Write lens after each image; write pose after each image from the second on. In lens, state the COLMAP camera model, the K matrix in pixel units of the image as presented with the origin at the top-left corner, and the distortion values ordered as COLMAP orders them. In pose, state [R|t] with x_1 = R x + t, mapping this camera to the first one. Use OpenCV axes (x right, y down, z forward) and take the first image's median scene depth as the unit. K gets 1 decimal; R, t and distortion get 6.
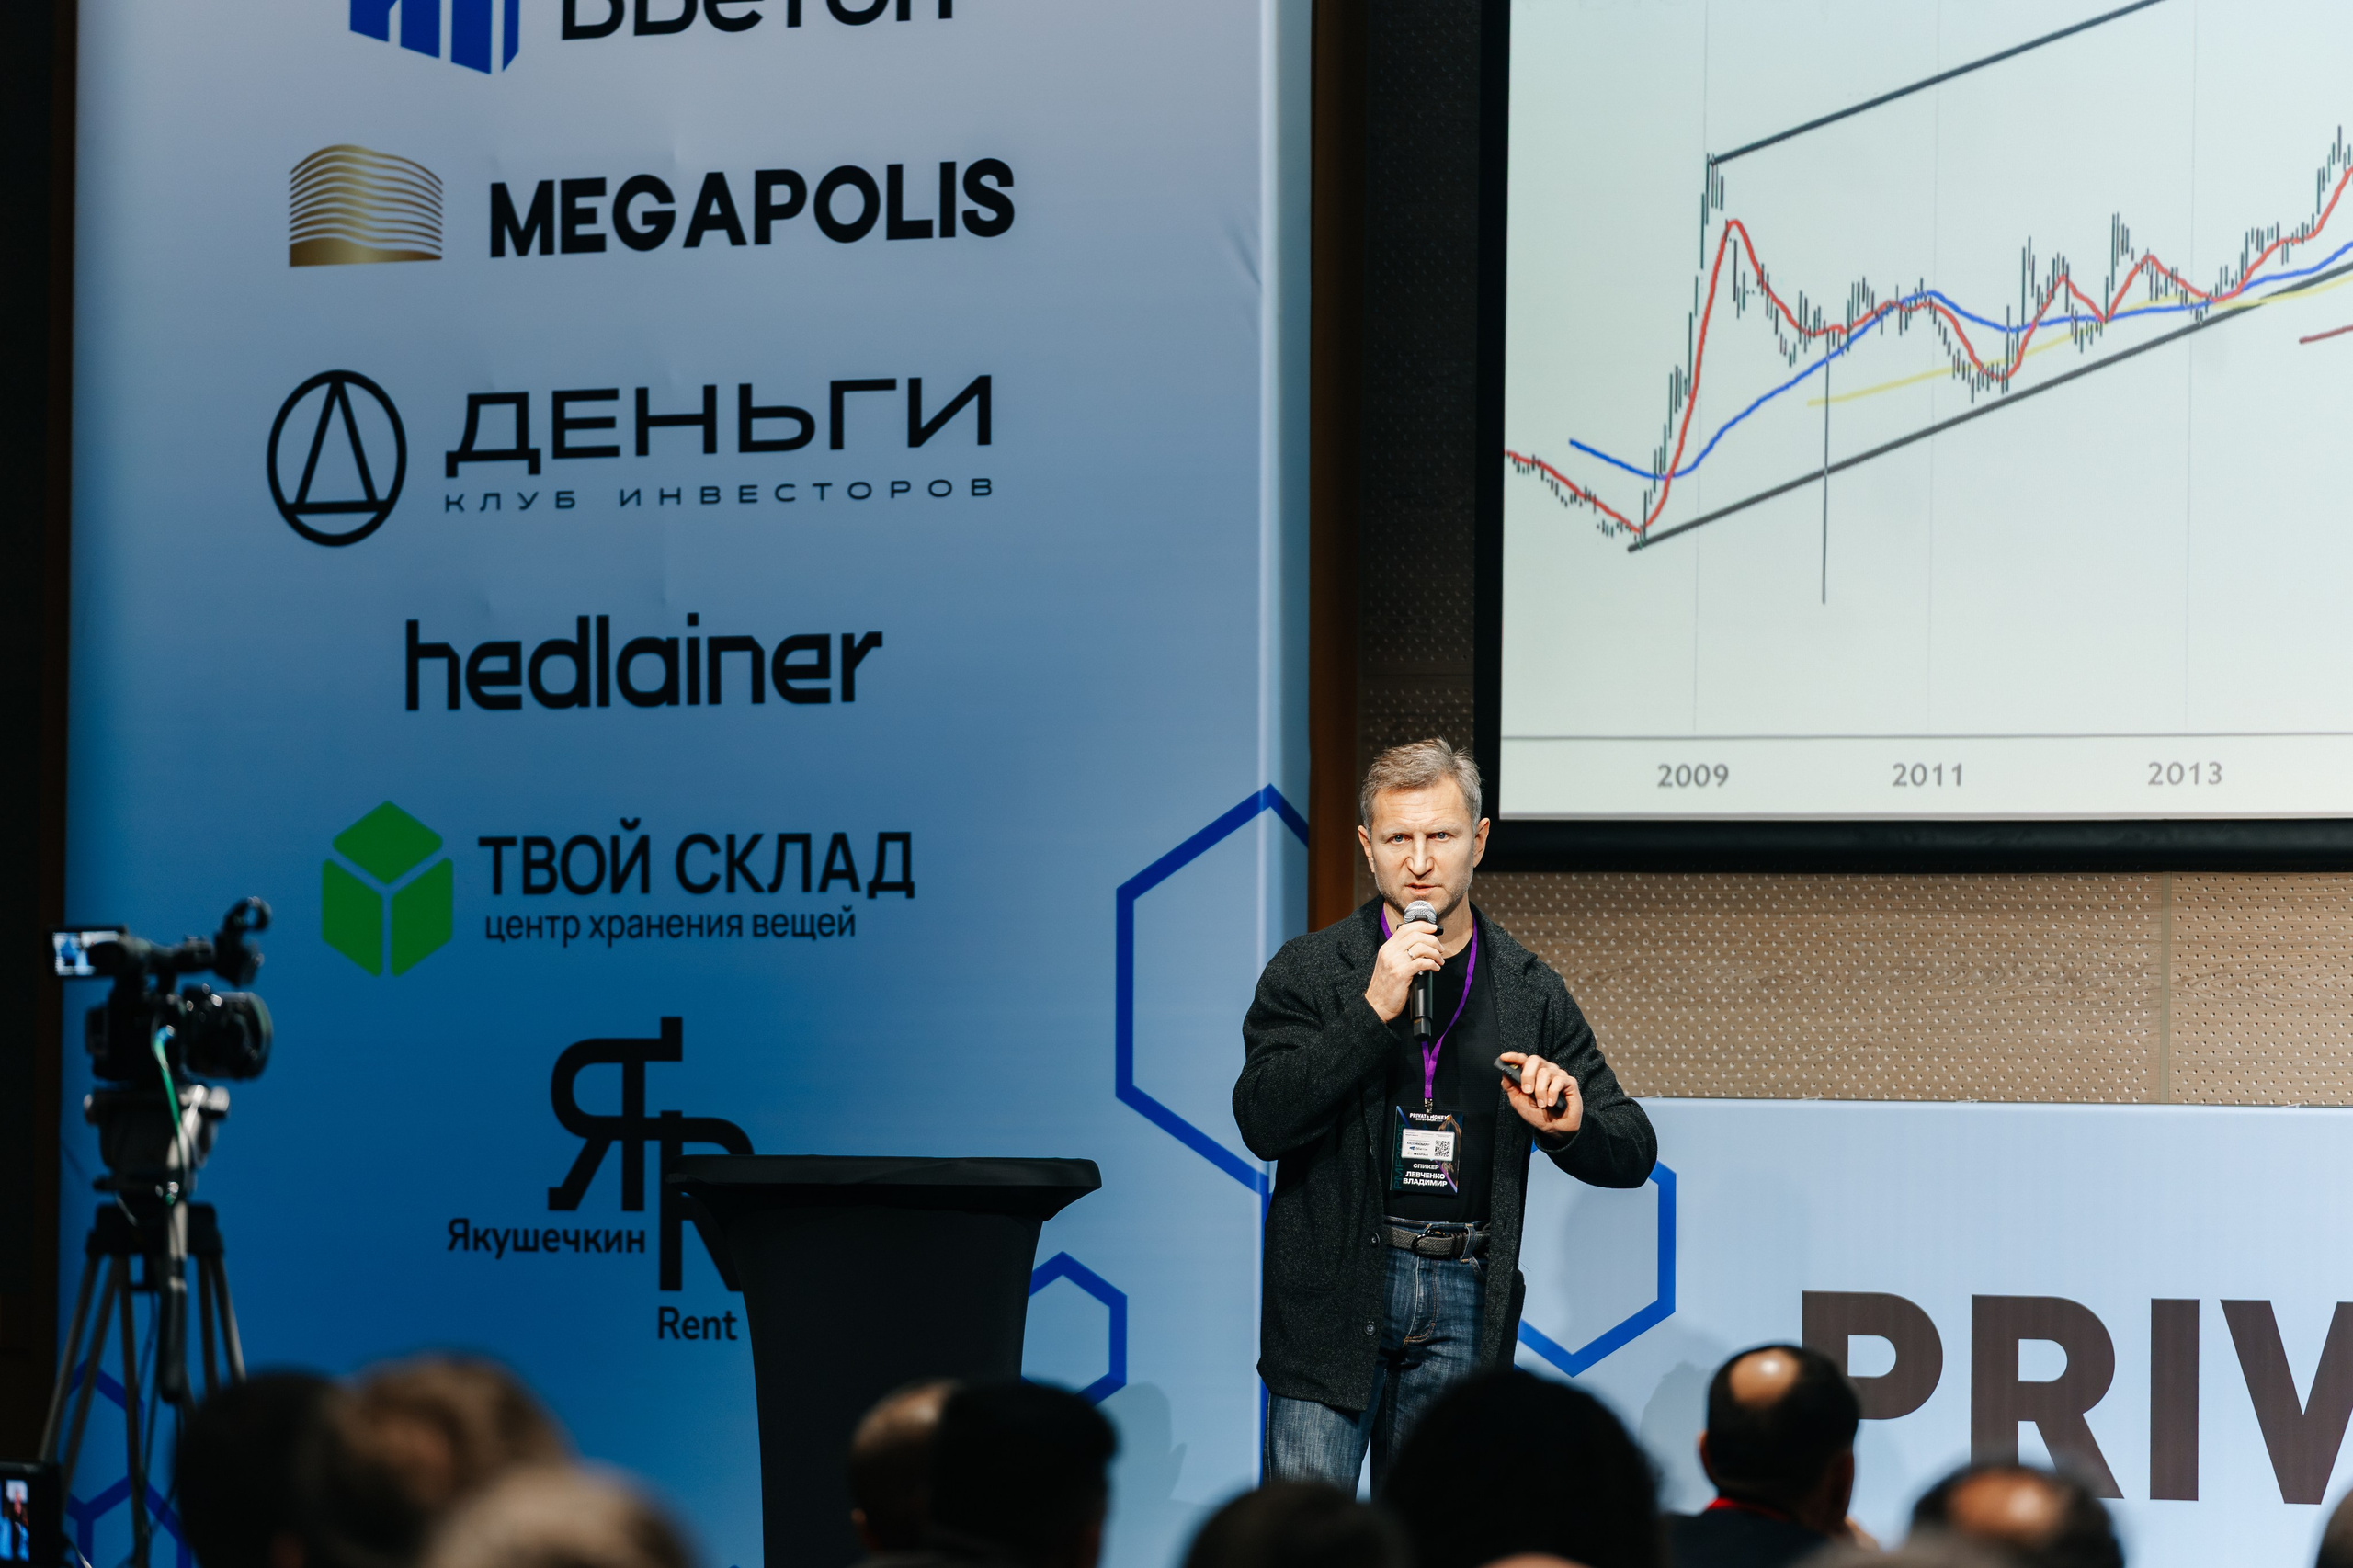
lens RADIAL K [[12012.6, 0, 1177.1], [0, 12012.6, 792.0], [0, 0, 1]] dist [-0.140827, 0.000000]
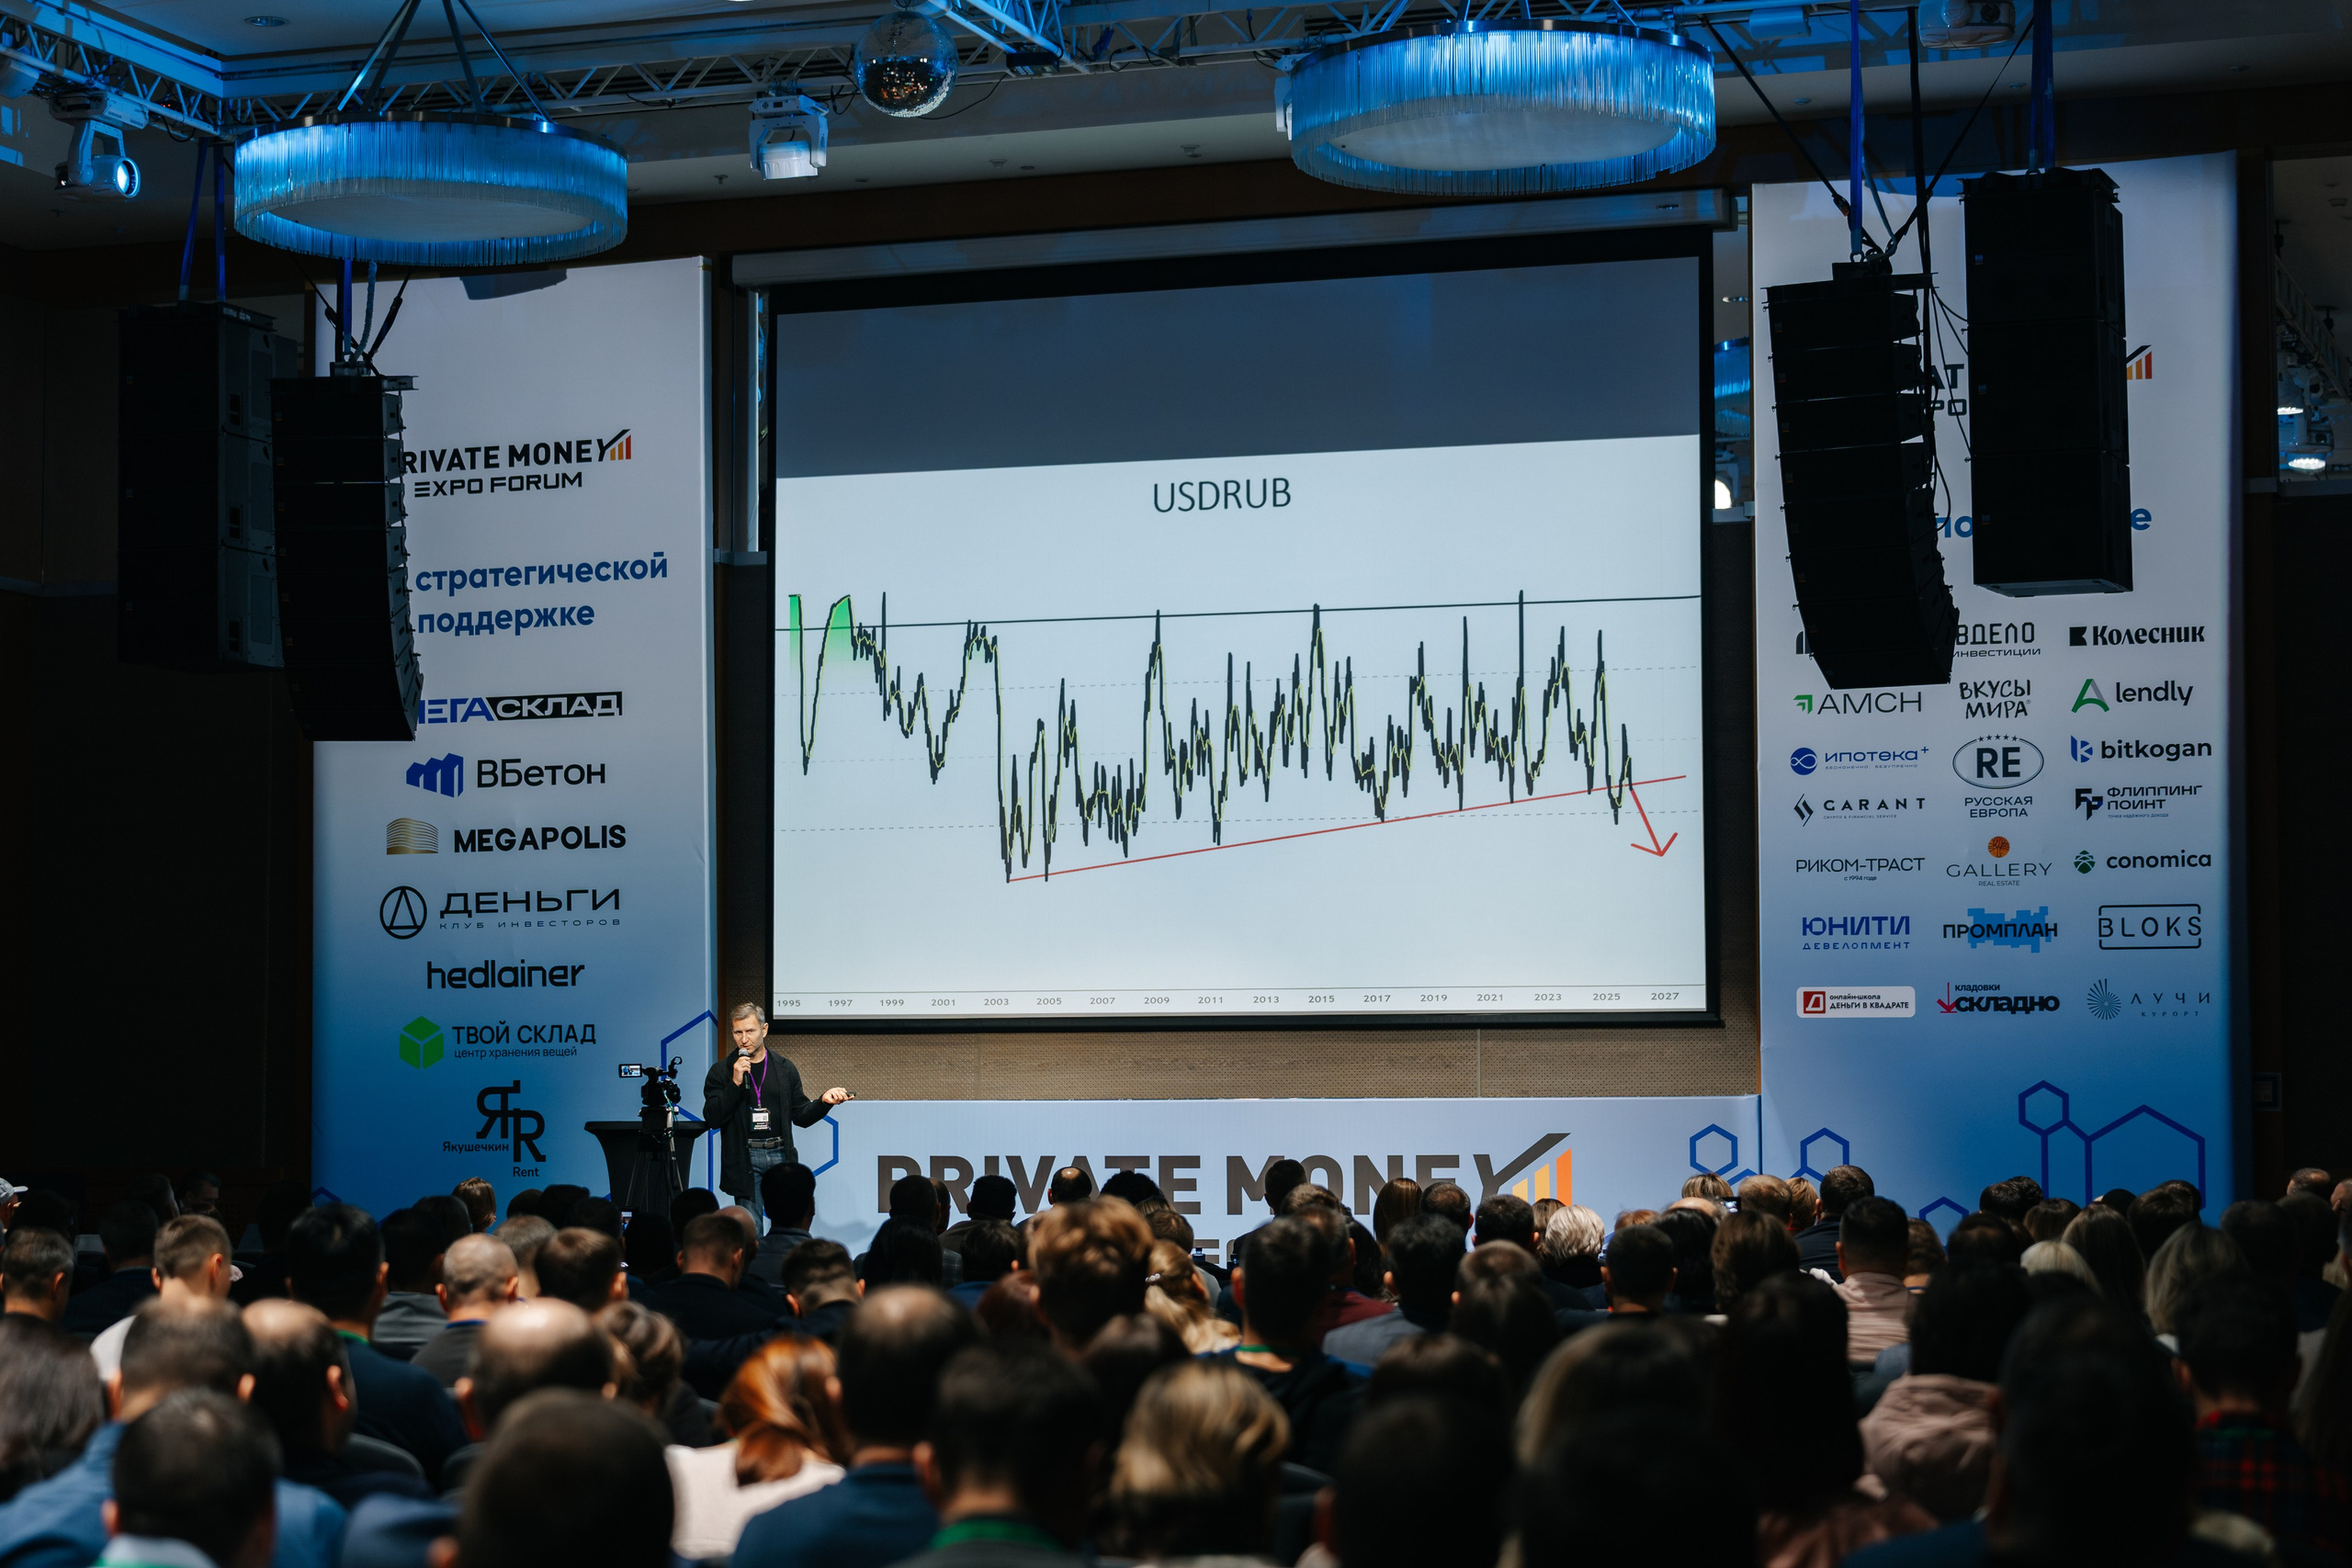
lens RADIAL K [[4637.2, 0, 1179.0], [0, 4637.2, 769.8], [0, 0, 1]] dist [0.021206, 0.000000]
pose [[0.969043, 0.001697, 0.246887, -0.184710], [0.008265, 0.999193, -0.039307, -0.015525], [-0.246755, 0.040131, 0.968247, -0.305114]]
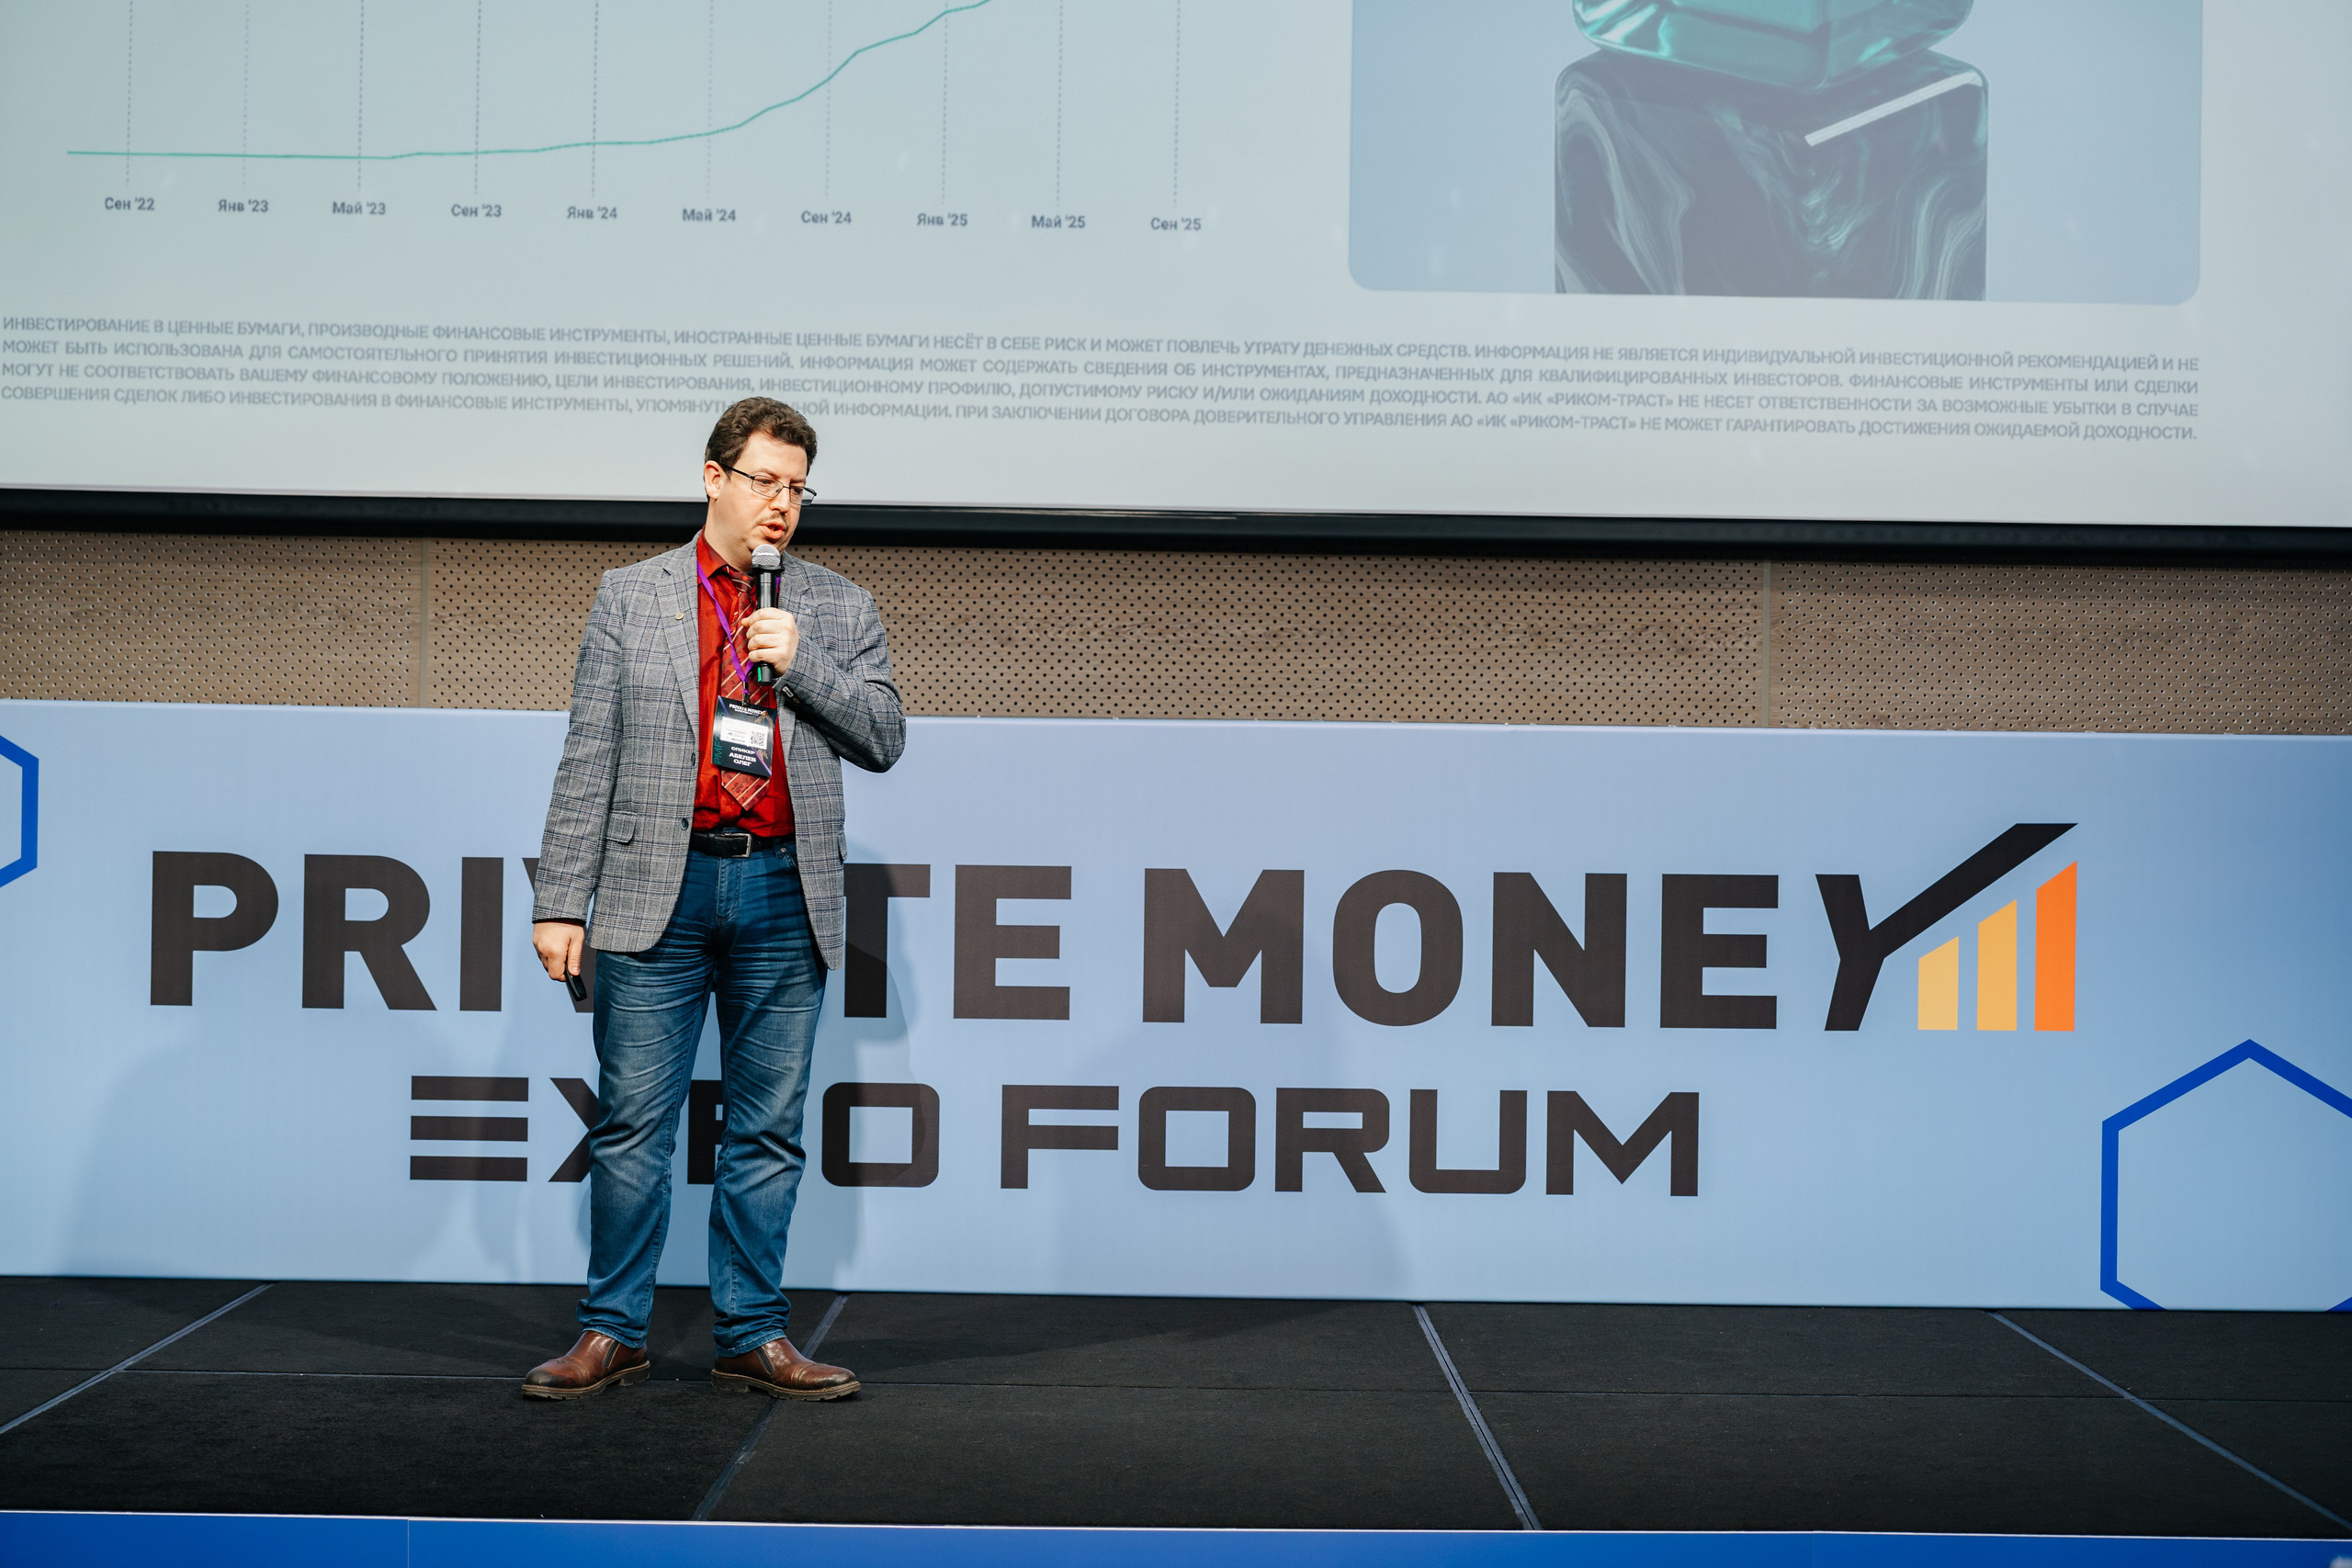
lens RADIAL K [[3621.1, 0, 1170.7], [0, 3621.1, 760.6], [0, 0, 1]] dist [-0.005602, 0.000000]
pose [[0.834768, 0.008638, 0.550534, -0.066984], [-0.022215, 0.999591, 0.018000, 0.021383], [-0.550154, -0.027256, 0.834619, 0.587001]]
